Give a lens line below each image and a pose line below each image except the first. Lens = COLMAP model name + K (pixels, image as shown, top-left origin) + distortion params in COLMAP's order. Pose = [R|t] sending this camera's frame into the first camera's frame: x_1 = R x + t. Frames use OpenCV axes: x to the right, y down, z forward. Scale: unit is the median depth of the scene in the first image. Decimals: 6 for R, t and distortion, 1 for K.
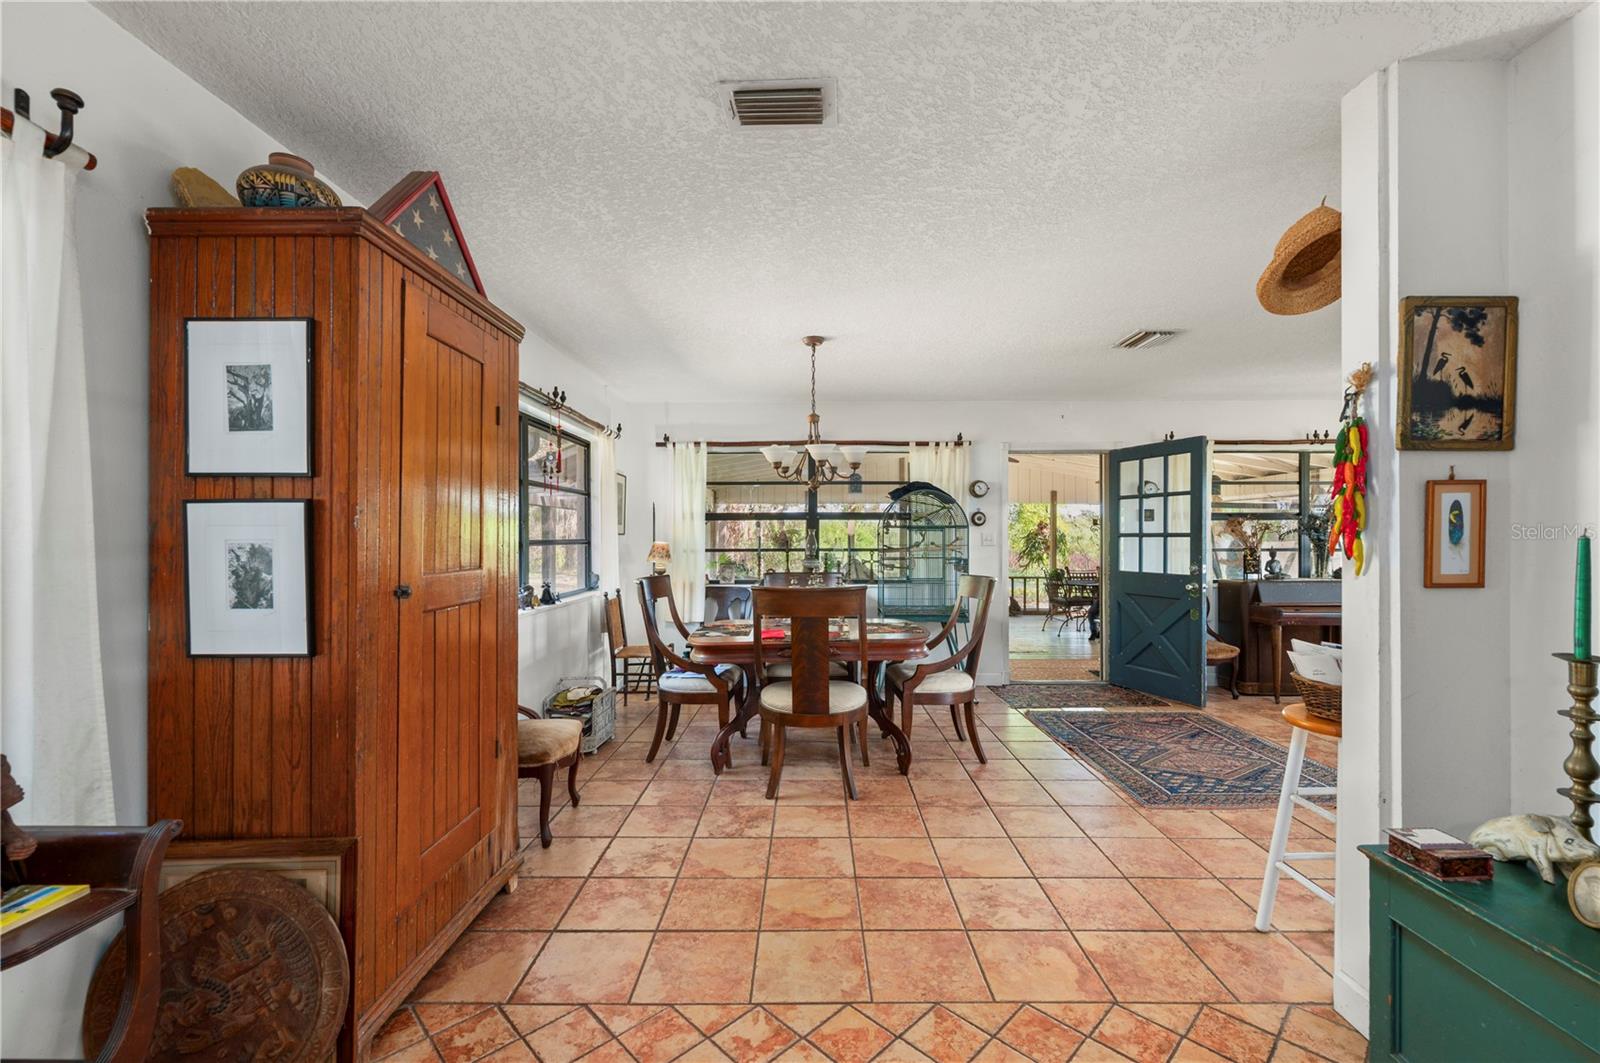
lens RADIAL K [[672.0, 0, 800.0], [0, 672.0, 531.5], [0, 0, 1]] dist [-0.000230, 0.000005]
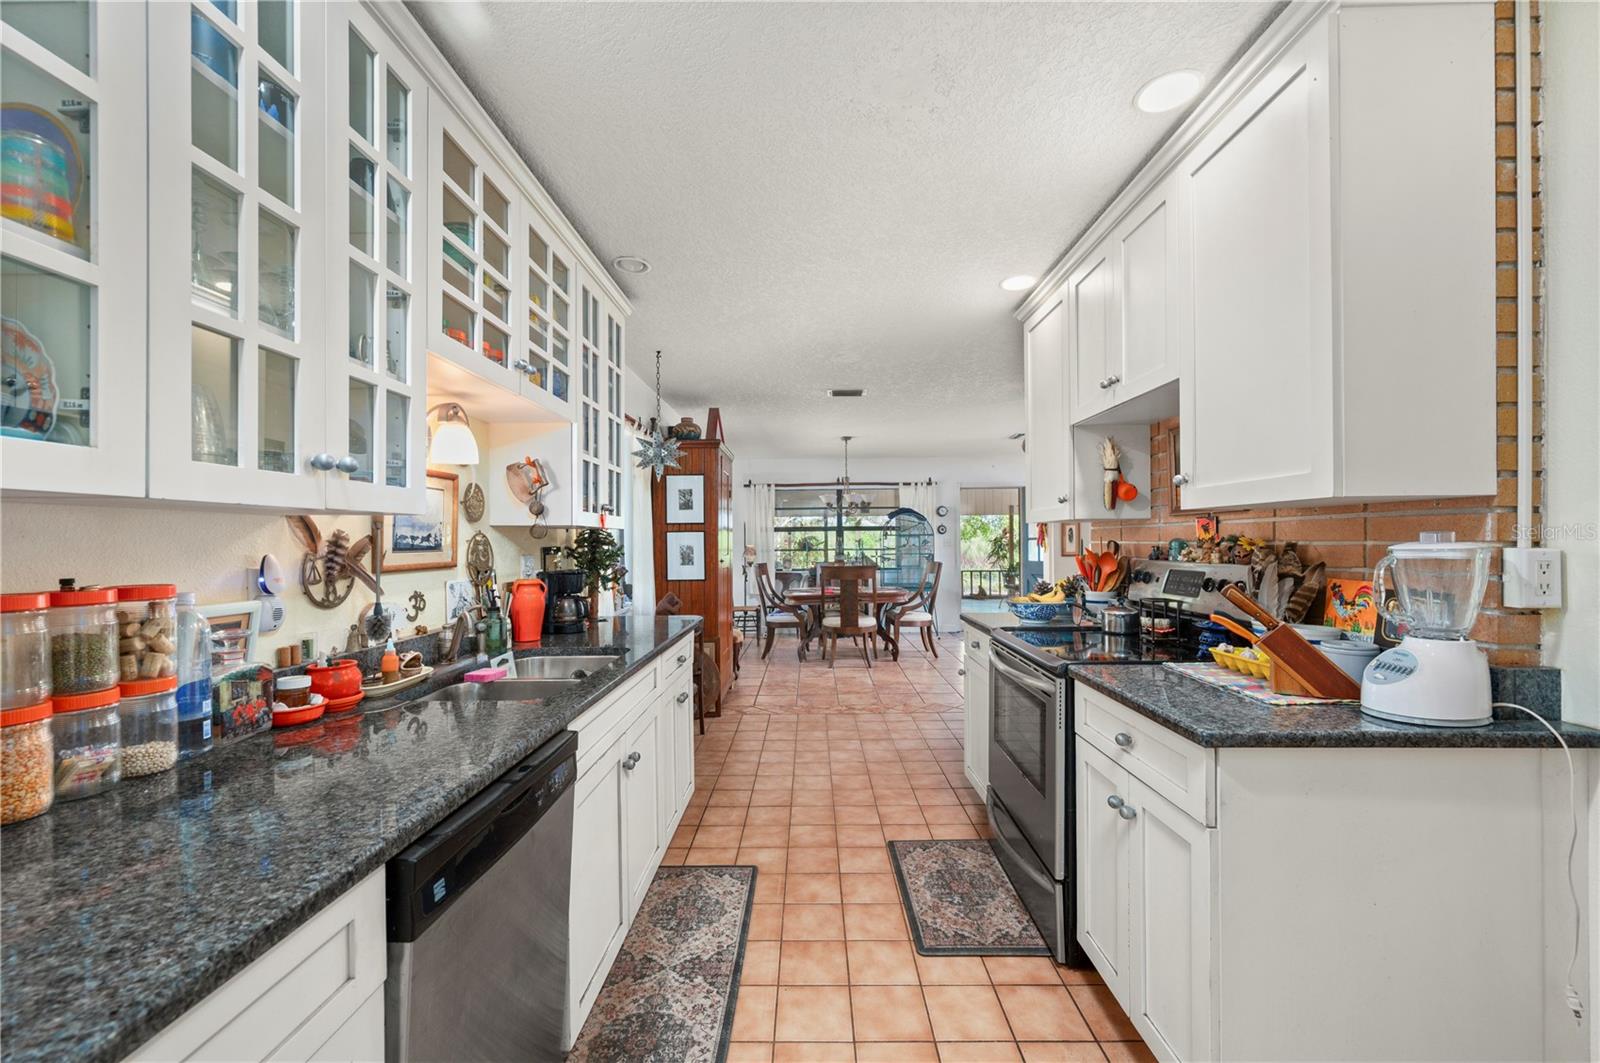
lens RADIAL K [[641.5, 0, 798.1], [0, 641.5, 539.3], [0, 0, 1]] dist [-0.000880, -0.000073]
pose [[0.999923, -0.009696, -0.007712, -0.104119], [0.009719, 0.999949, 0.002862, -0.004964], [0.007684, -0.002936, 0.999966, -0.812295]]
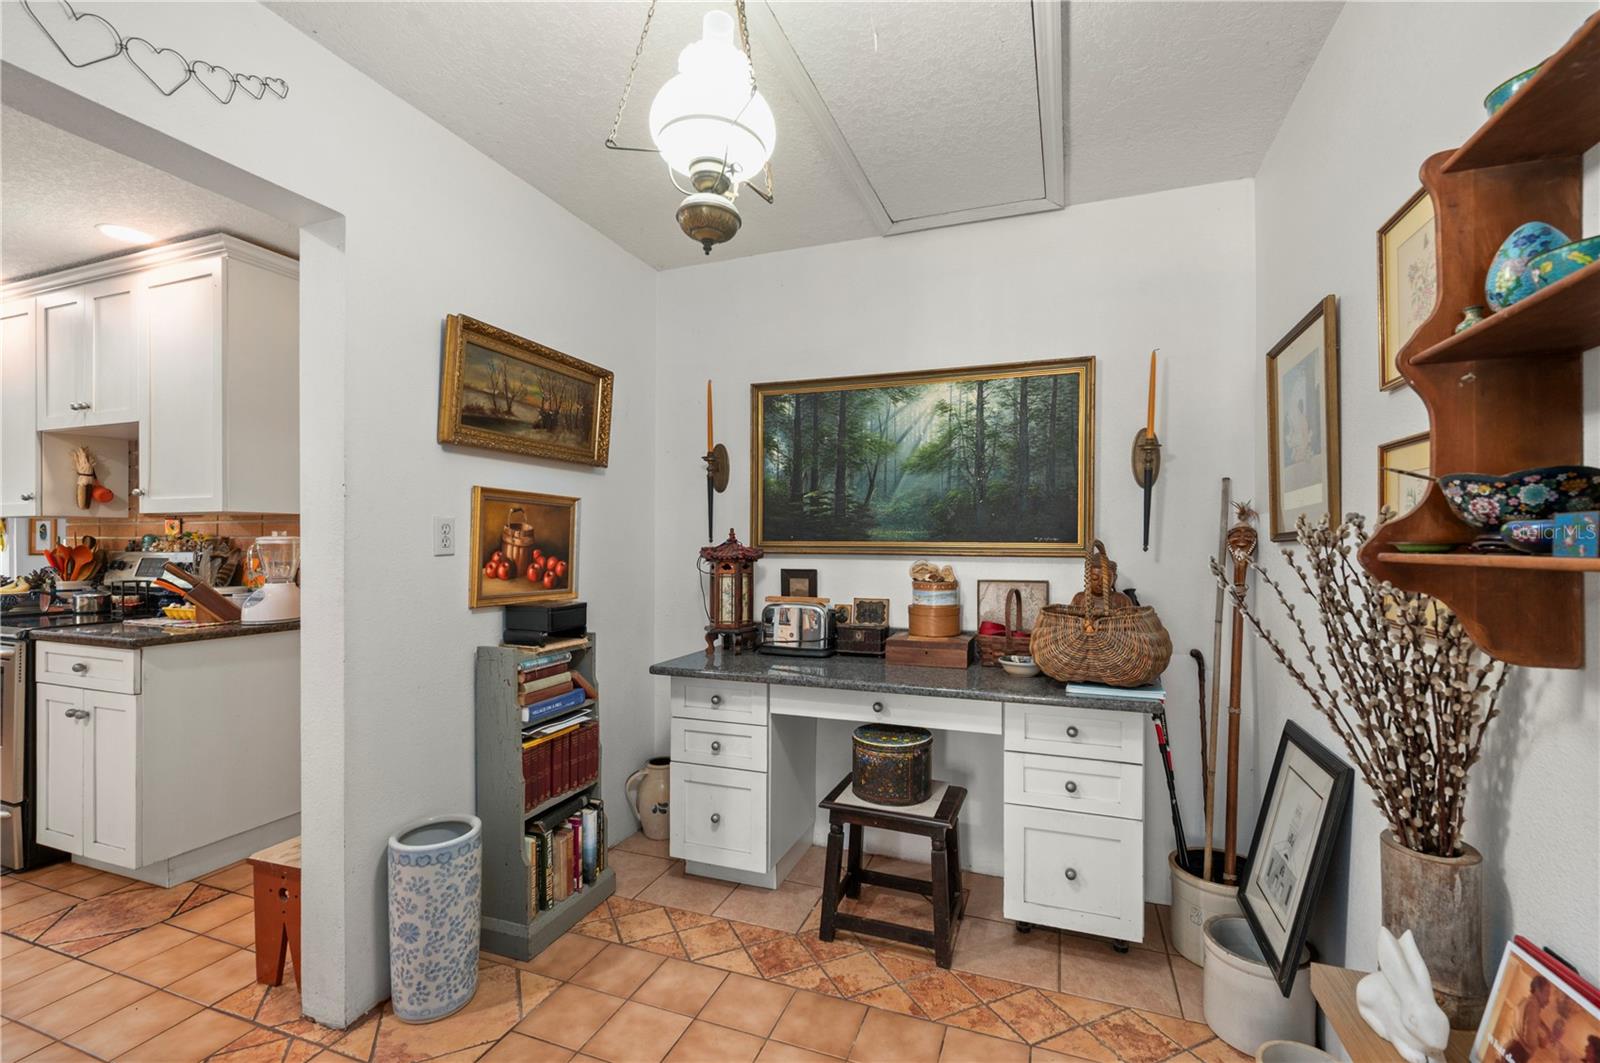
lens RADIAL K [[684.9, 0, 806.4], [0, 684.9, 544.3], [0, 0, 1]] dist [0.000277, 0.000071]
pose [[0.337924, -0.004899, 0.941161, -0.262906], [-0.006140, 0.999954, 0.007410, 0.000371], [-0.941153, -0.008283, 0.337878, -1.228153]]
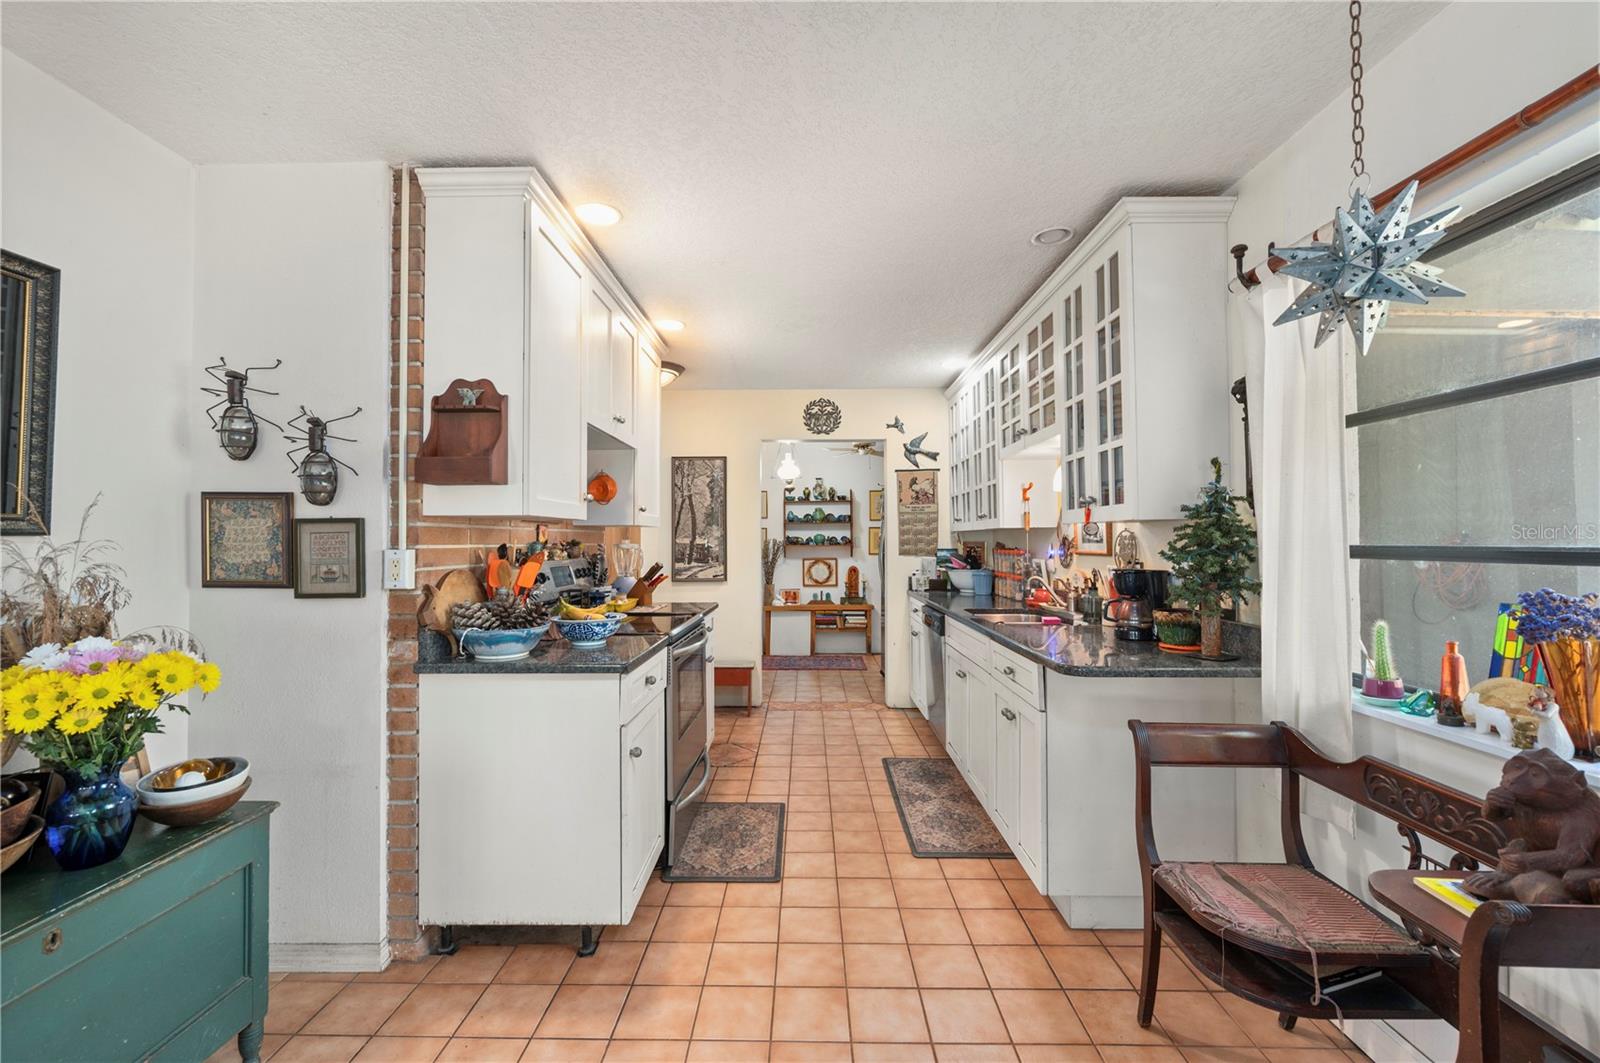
lens RADIAL K [[663.6, 0, 799.7], [0, 663.6, 529.8], [0, 0, 1]] dist [-0.001267, -0.000303]
pose [[-0.999991, 0.004029, -0.001050, -0.035085], [0.004053, 0.999722, -0.023216, 0.003449], [0.000956, -0.023220, -0.999730, 0.528256]]
